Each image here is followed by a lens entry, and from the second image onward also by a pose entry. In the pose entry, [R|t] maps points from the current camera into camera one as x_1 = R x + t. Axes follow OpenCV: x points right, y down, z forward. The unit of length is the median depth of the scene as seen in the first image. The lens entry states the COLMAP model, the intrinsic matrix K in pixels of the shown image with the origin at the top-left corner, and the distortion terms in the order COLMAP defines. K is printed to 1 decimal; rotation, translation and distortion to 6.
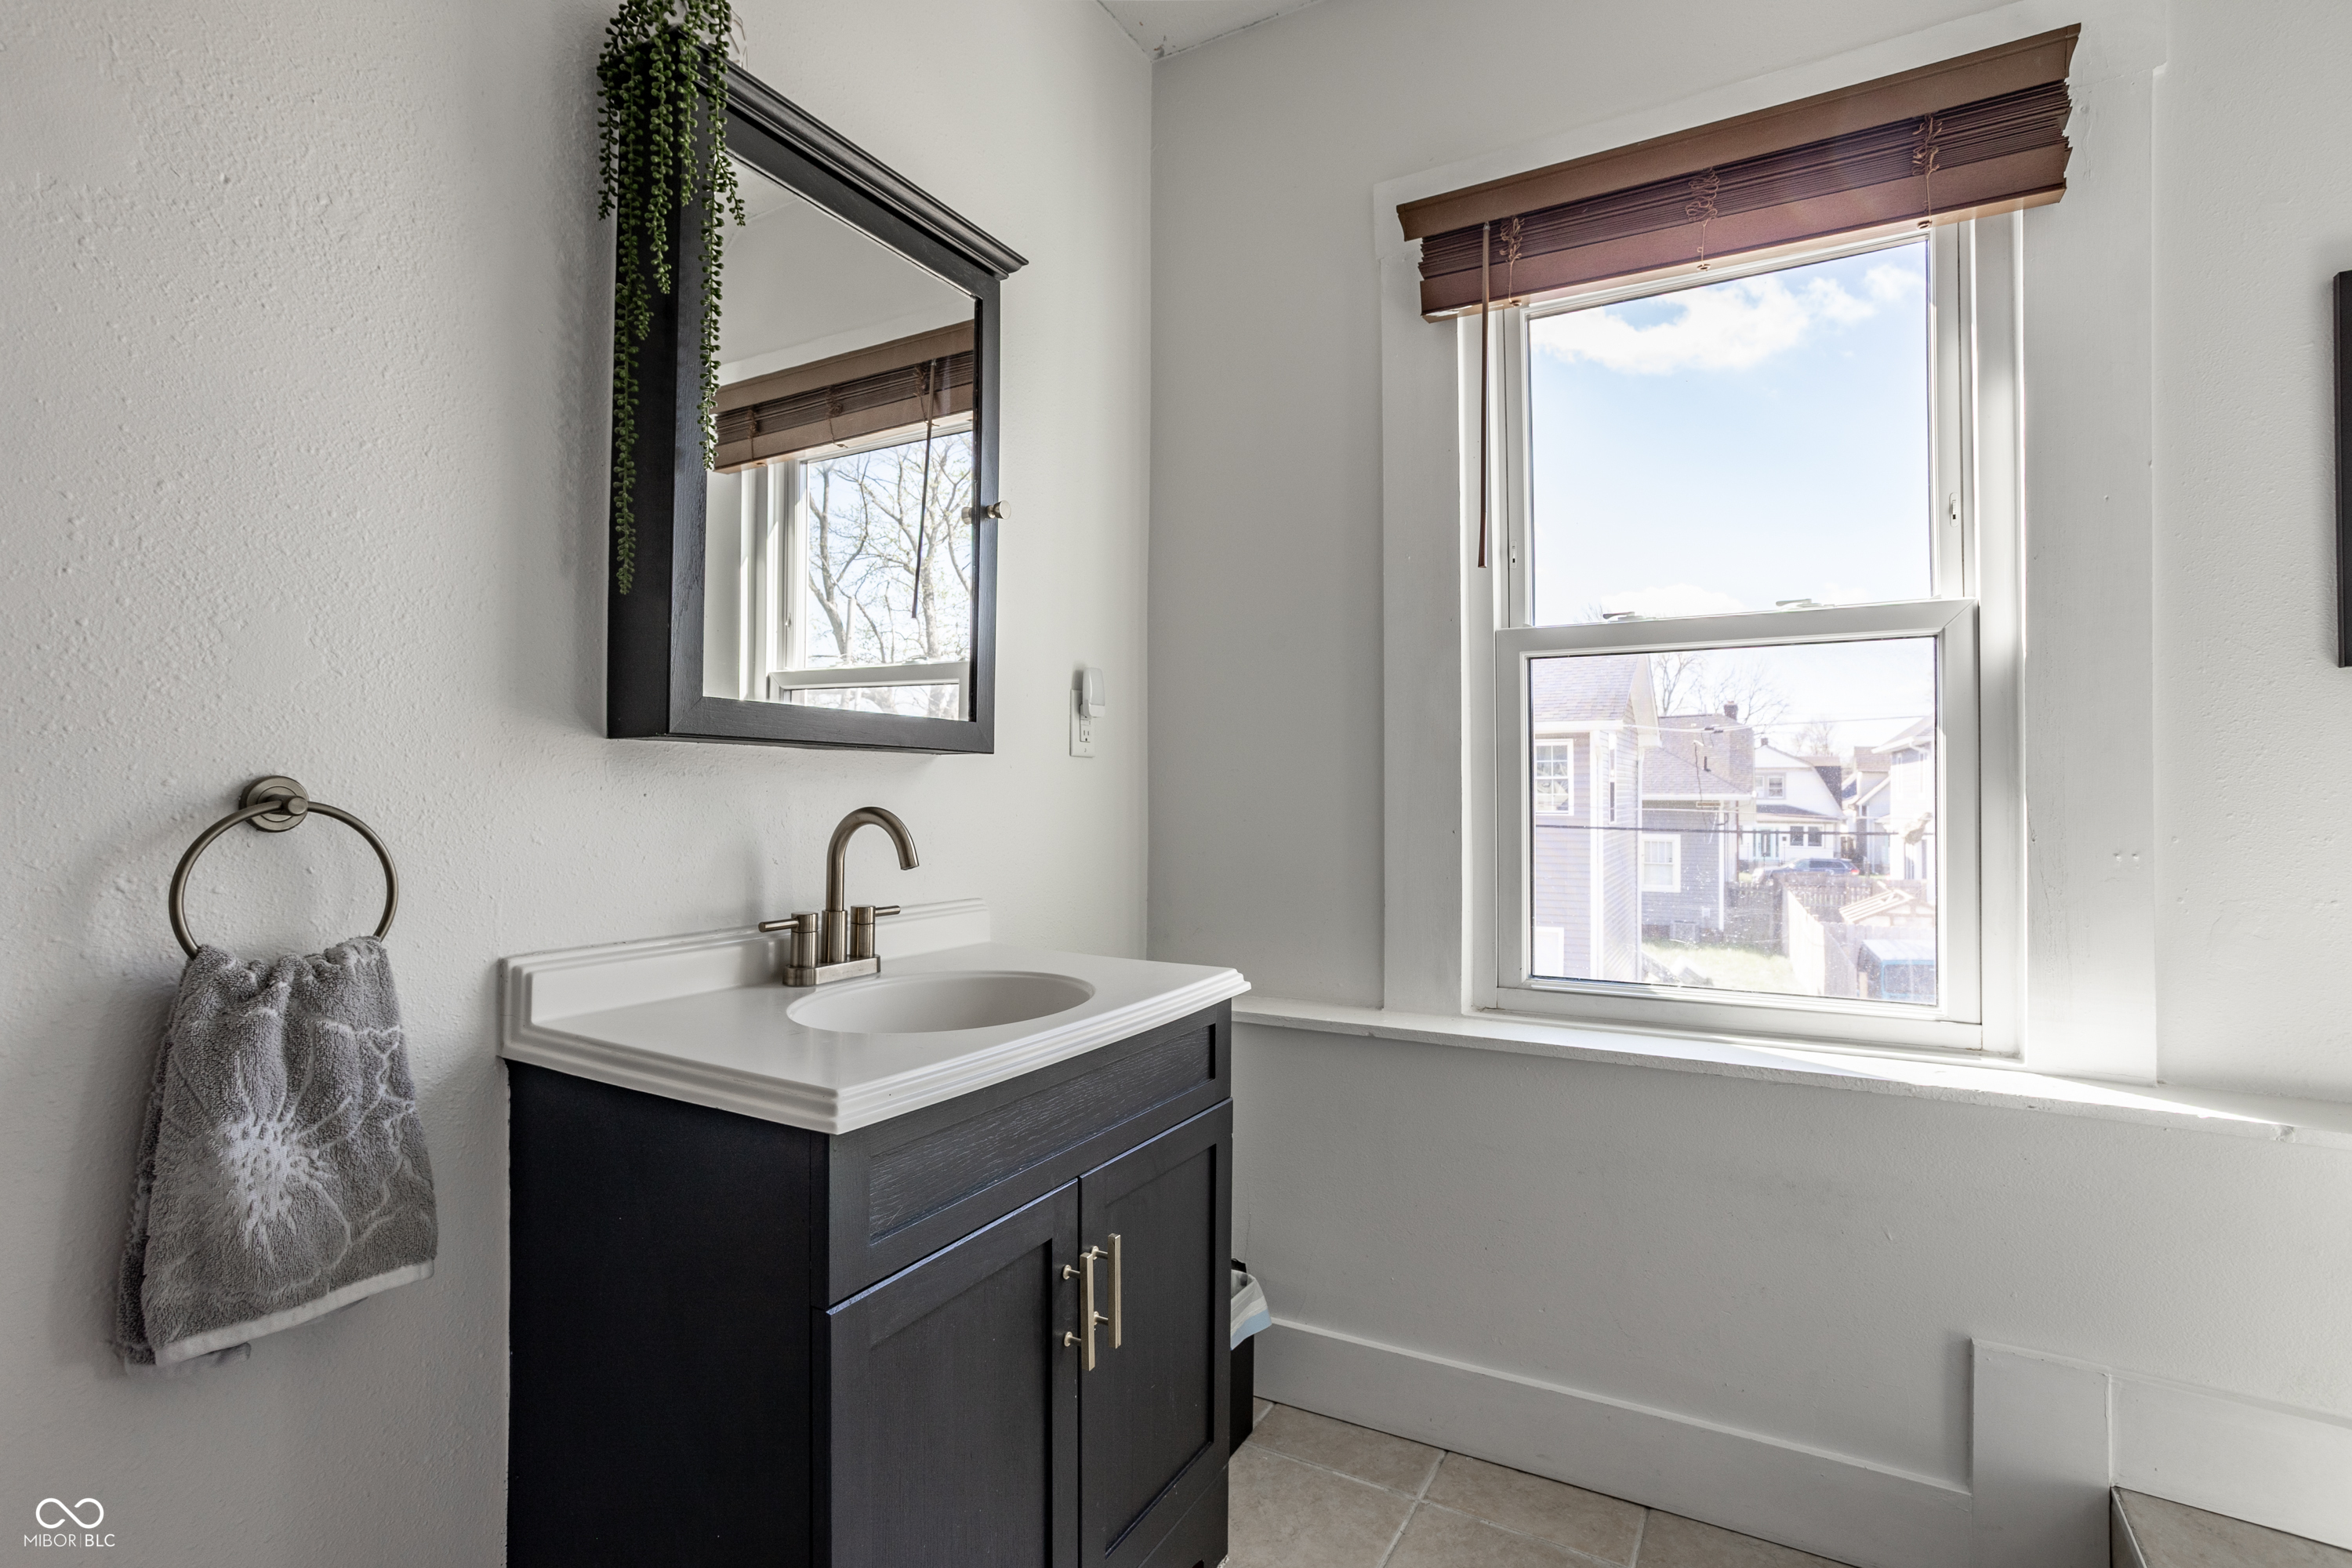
lens RADIAL K [[1125.5, 0, 1155.1], [0, 1125.5, 788.1], [0, 0, 1]] dist [-0.039593, 0.020790]
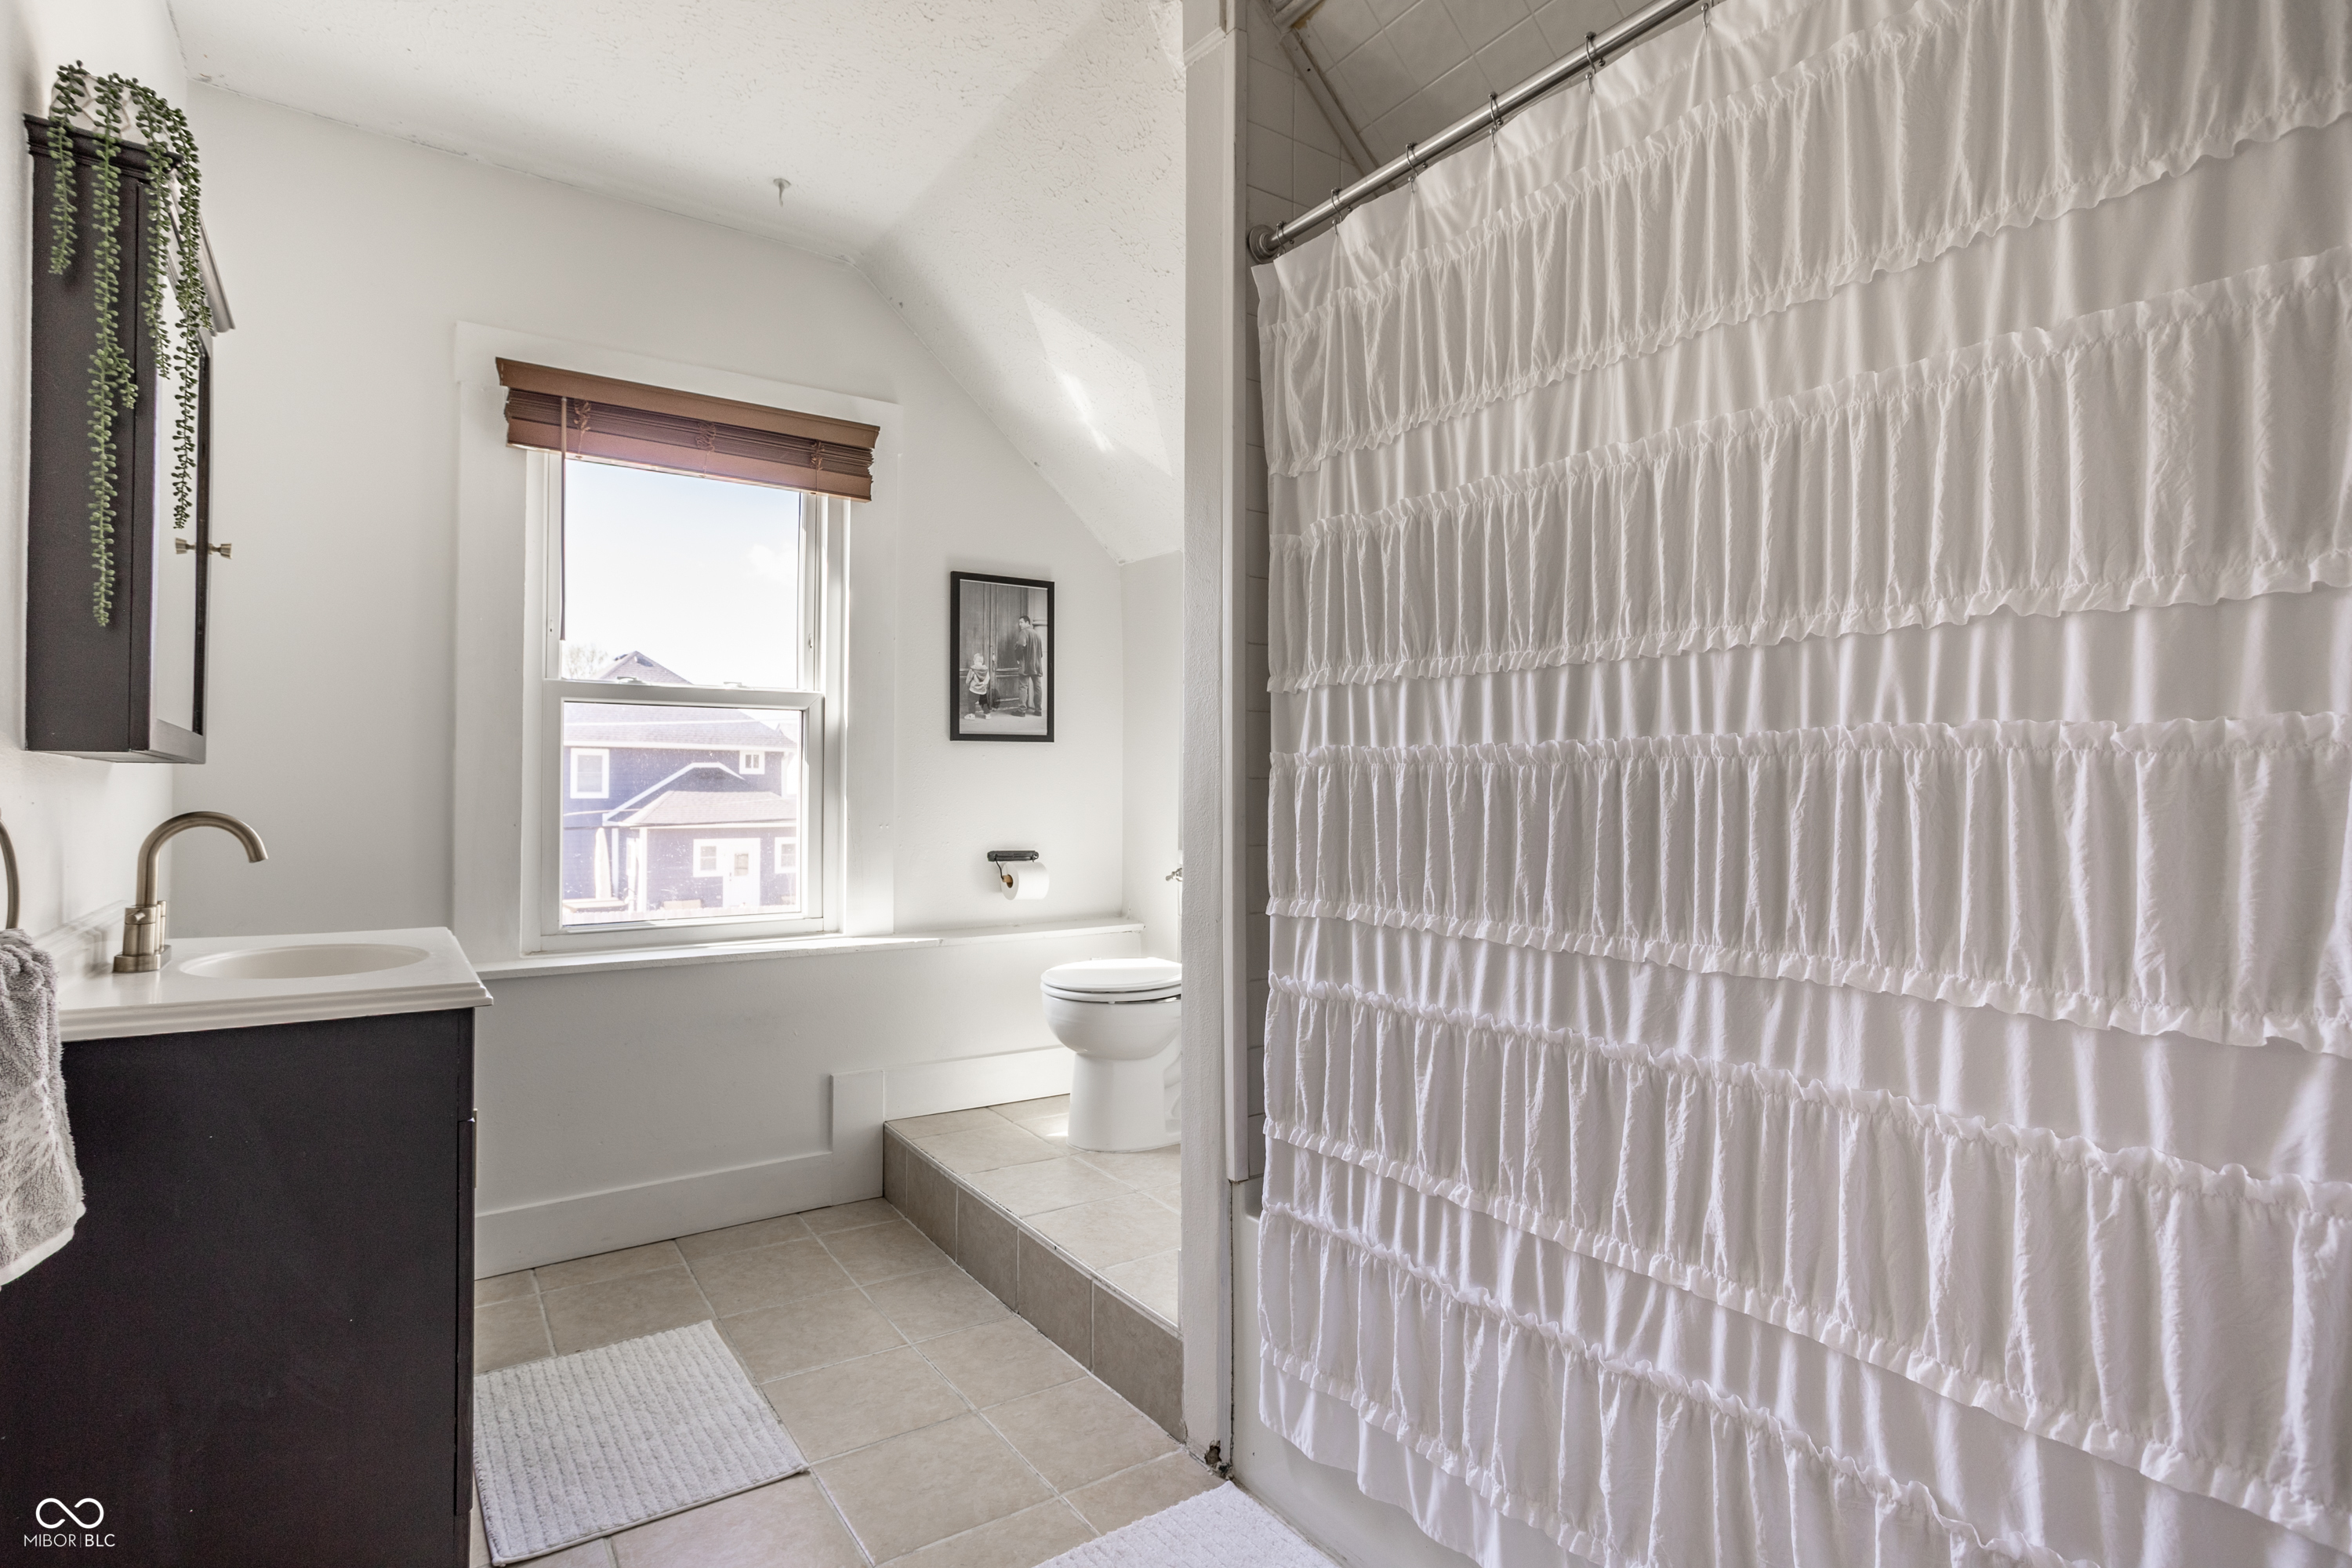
lens RADIAL K [[1125.5, 0, 1183.3], [0, 1125.5, 788.7], [0, 0, 1]] dist [-0.039593, 0.020790]
pose [[0.396766, 0.003661, 0.917913, -0.777323], [-0.007510, 0.999972, -0.000742, -0.011475], [-0.917889, -0.006599, 0.396782, -0.332759]]
